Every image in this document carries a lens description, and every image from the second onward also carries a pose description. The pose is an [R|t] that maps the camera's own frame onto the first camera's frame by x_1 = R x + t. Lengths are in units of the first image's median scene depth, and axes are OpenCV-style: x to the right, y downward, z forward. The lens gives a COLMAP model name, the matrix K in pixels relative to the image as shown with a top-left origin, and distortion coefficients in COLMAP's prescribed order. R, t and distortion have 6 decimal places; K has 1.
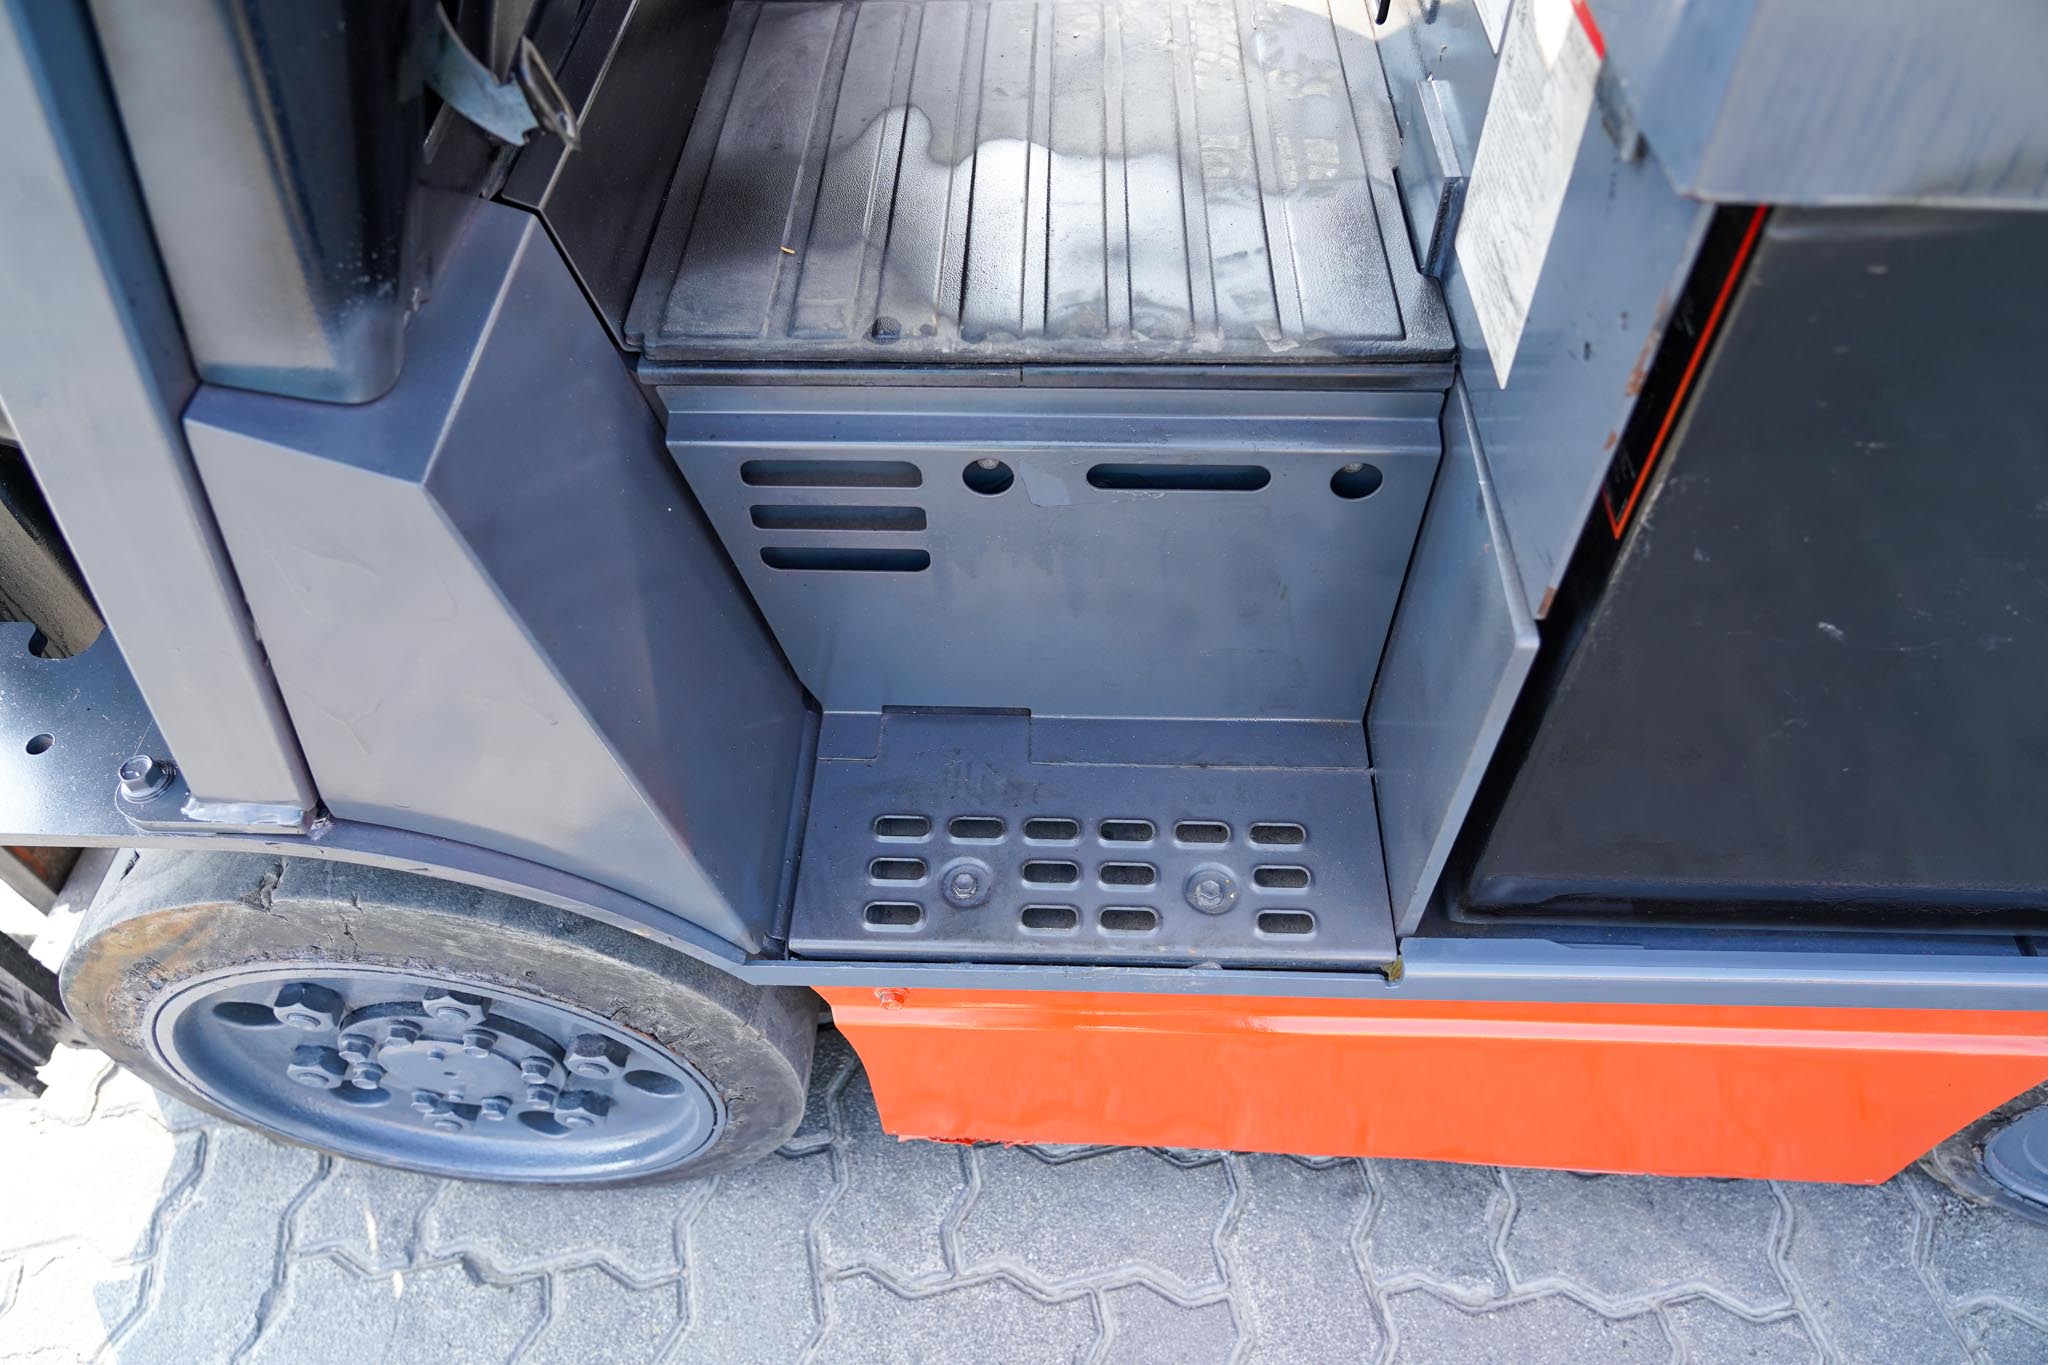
lens RADIAL K [[1376.3, 0, 1025.8], [0, 1376.3, 677.3], [0, 0, 1]] dist [-0.034064, 0.015019]
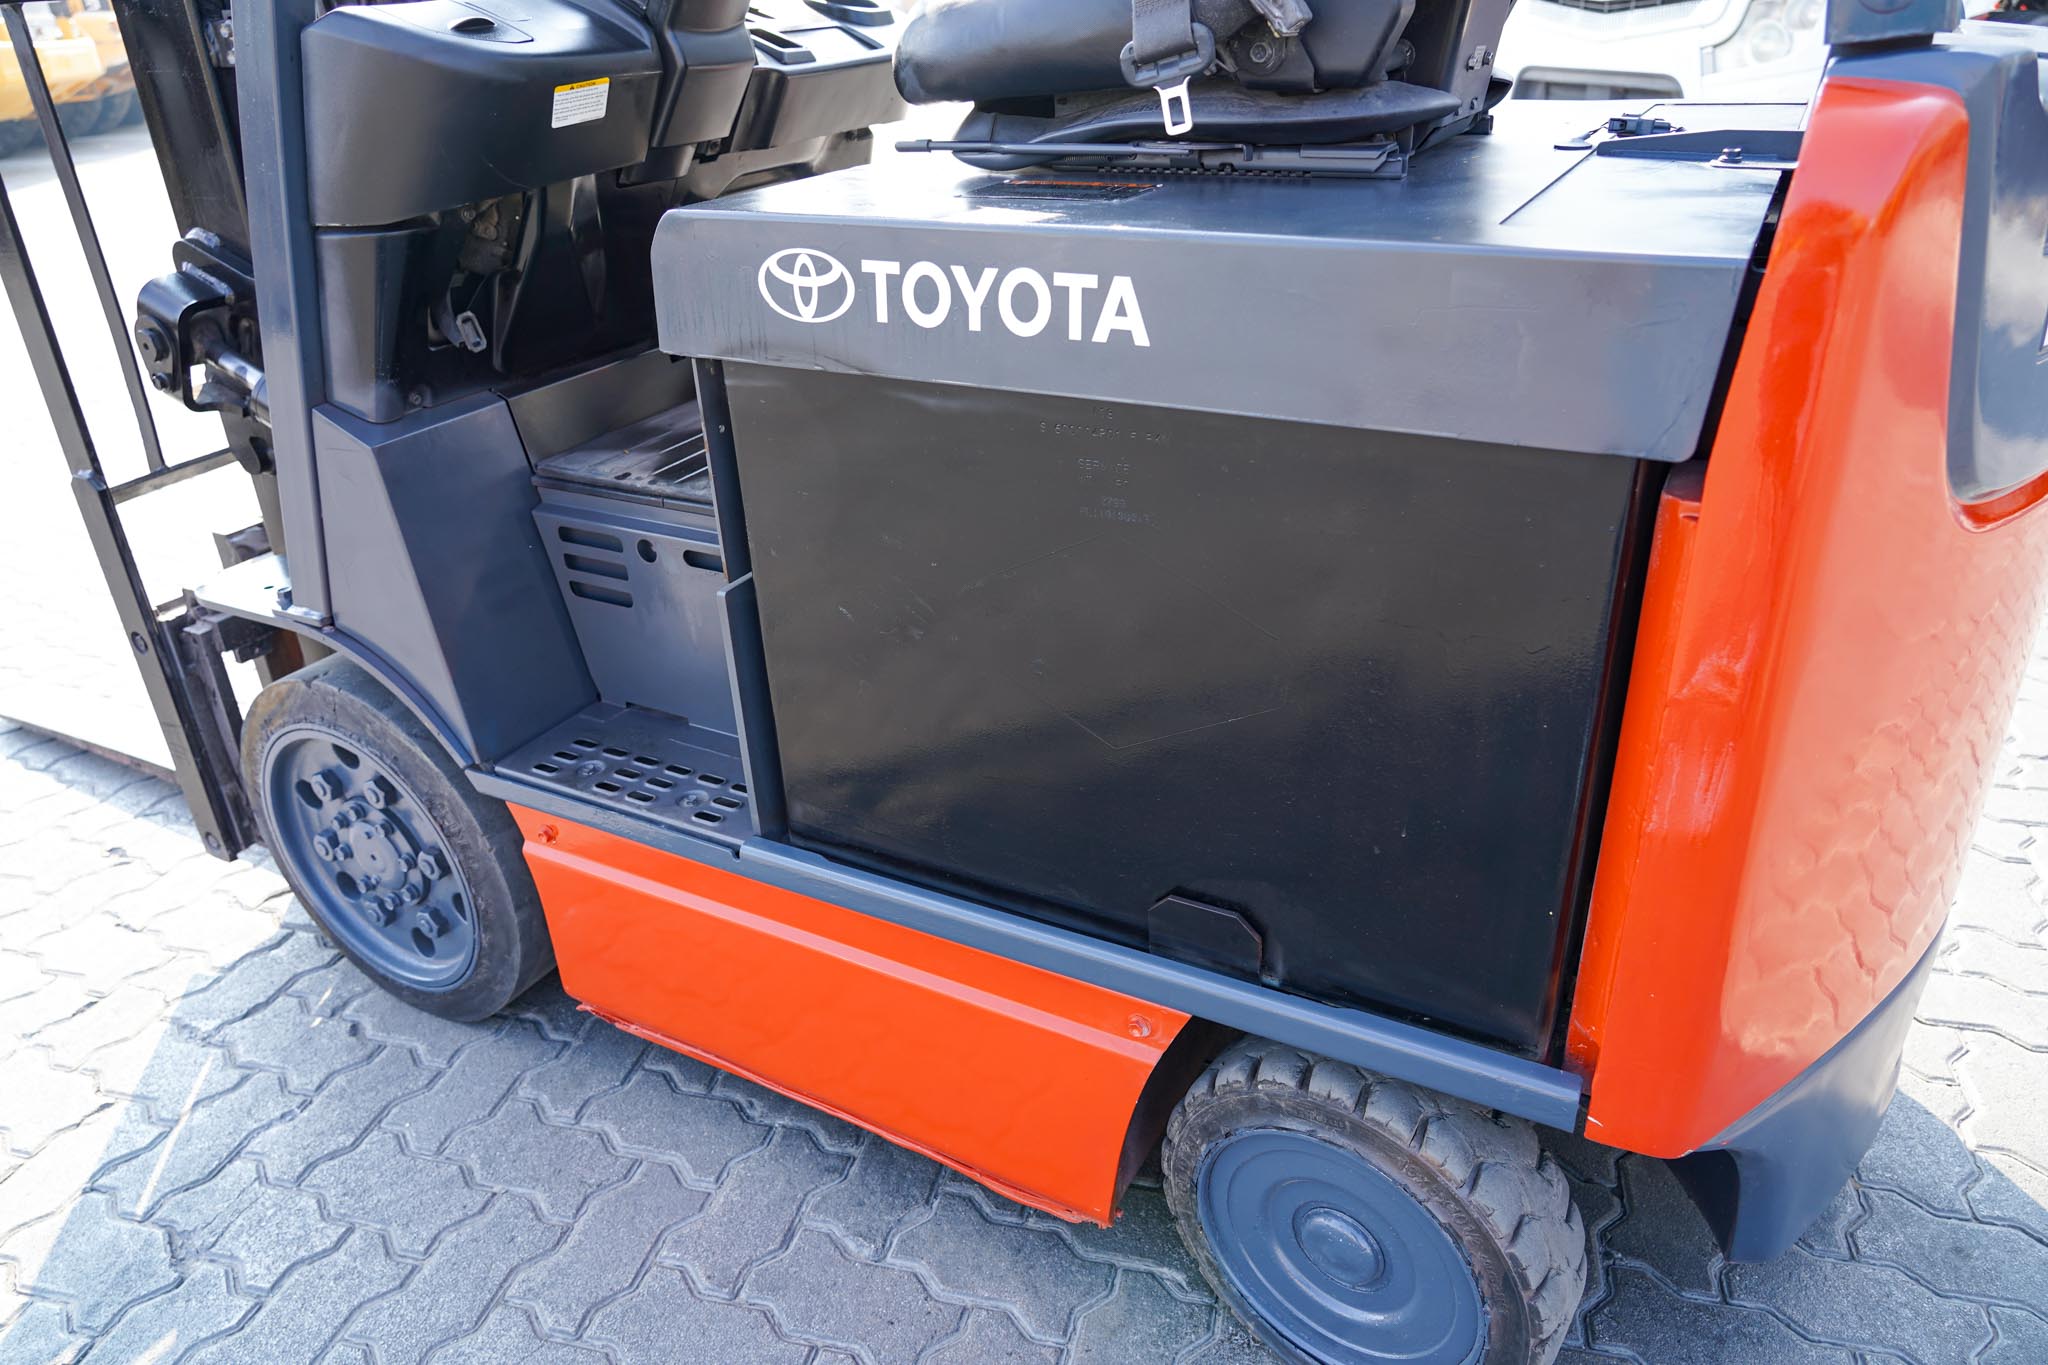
lens RADIAL K [[1376.3, 0, 1019.0], [0, 1376.3, 679.5], [0, 0, 1]] dist [-0.034064, 0.015019]
pose [[0.894435, 0.190860, -0.404424, 1.158044], [-0.337045, 0.882082, -0.329137, 0.442875], [0.293916, 0.430701, 0.853293, -0.435586]]
